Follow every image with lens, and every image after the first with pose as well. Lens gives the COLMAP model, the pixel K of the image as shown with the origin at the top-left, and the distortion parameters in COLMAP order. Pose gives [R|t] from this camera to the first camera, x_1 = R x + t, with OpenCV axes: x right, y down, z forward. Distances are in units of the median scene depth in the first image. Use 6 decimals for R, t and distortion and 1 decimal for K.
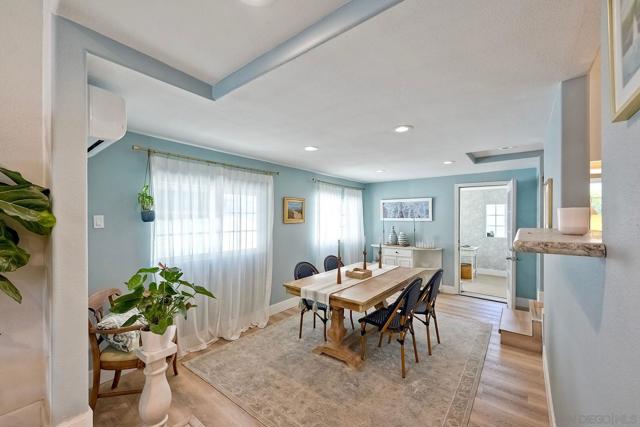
lens RADIAL K [[260.0, 0, 320.9], [0, 260.0, 214.6], [0, 0, 1]] dist [0.003507, 0.001150]
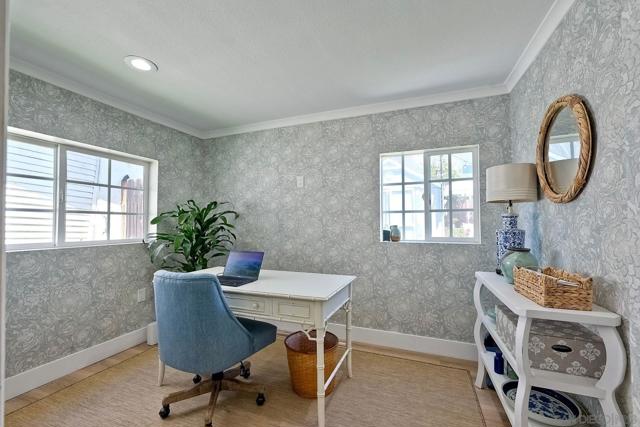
lens RADIAL K [[260.0, 0, 320.5], [0, 260.0, 211.5], [0, 0, 1]] dist [0.003507, 0.001150]
pose [[0.956261, -0.009237, 0.292368, 0.442157], [0.011132, 0.999926, -0.004817, 0.042556], [-0.292302, 0.007861, 0.956294, 0.667800]]
